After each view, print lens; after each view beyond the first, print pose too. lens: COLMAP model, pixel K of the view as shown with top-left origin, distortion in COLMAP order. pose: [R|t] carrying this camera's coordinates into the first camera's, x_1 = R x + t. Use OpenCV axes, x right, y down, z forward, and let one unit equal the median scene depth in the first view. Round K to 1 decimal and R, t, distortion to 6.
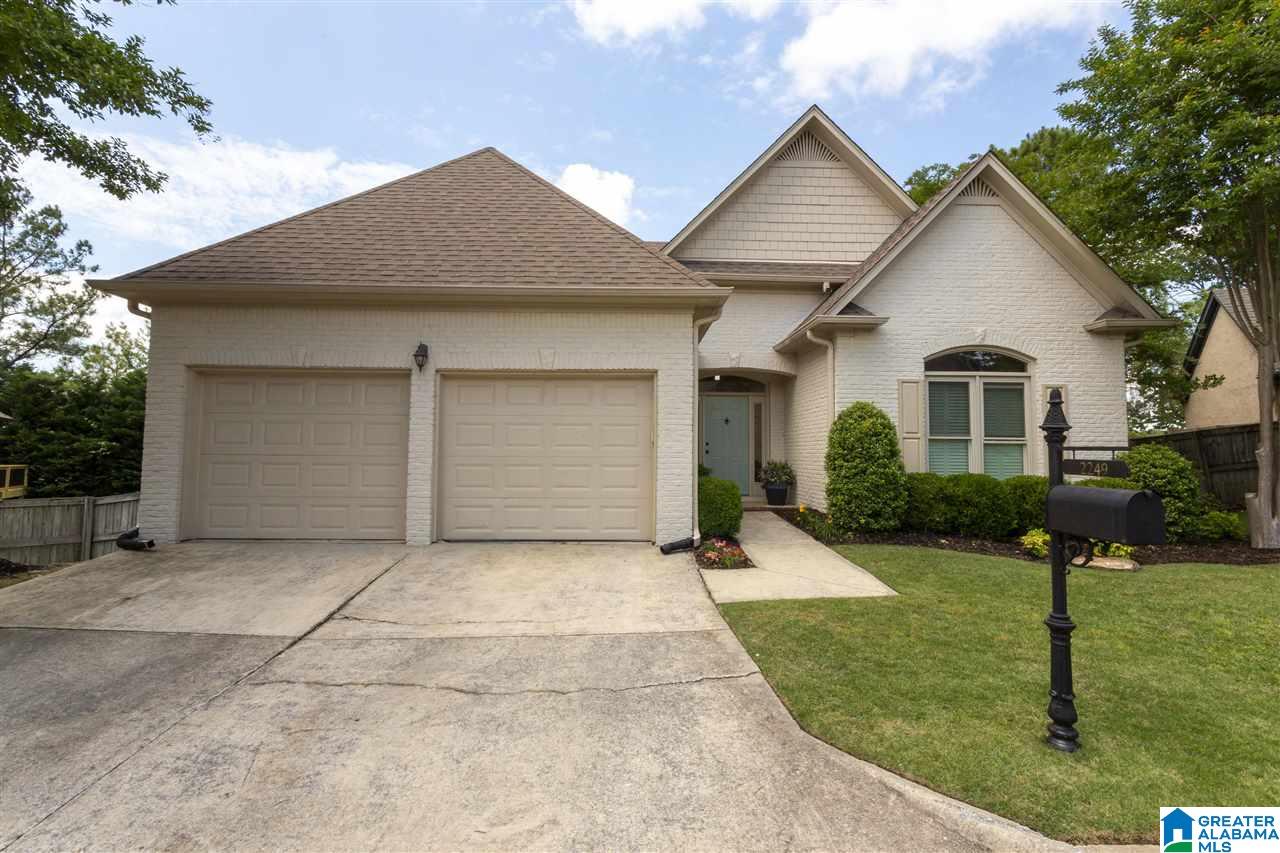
lens RADIAL K [[620.0, 0, 640.0], [0, 620.0, 426.5], [0, 0, 1]] dist [0.002293, -0.001164]
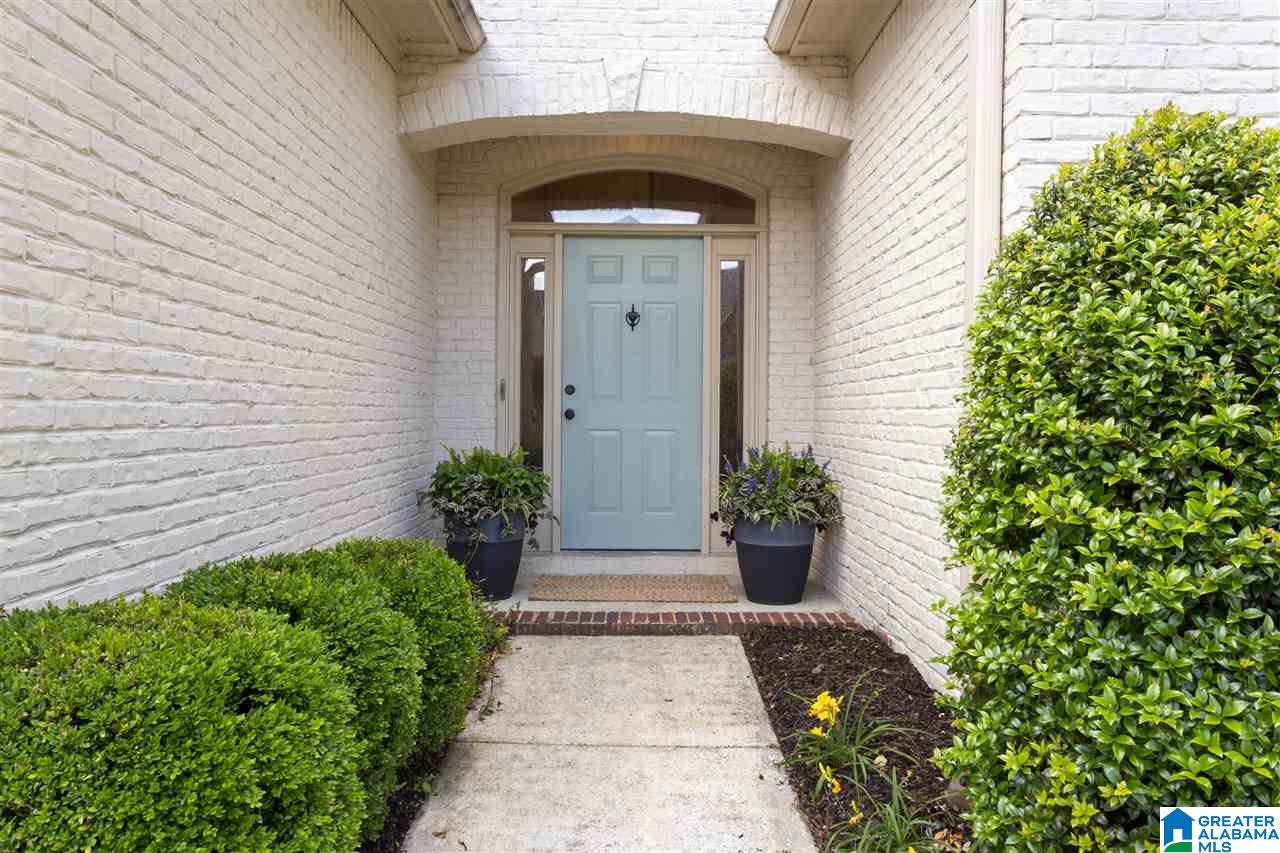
lens RADIAL K [[943.1, 0, 640.0], [0, 943.1, 426.5], [0, 0, 1]] dist [0.001662, 0.000307]
pose [[0.999860, 0.006310, -0.015498, 0.167345], [-0.005413, 0.998346, 0.057234, 0.021125], [0.015833, -0.057142, 0.998240, 0.571646]]
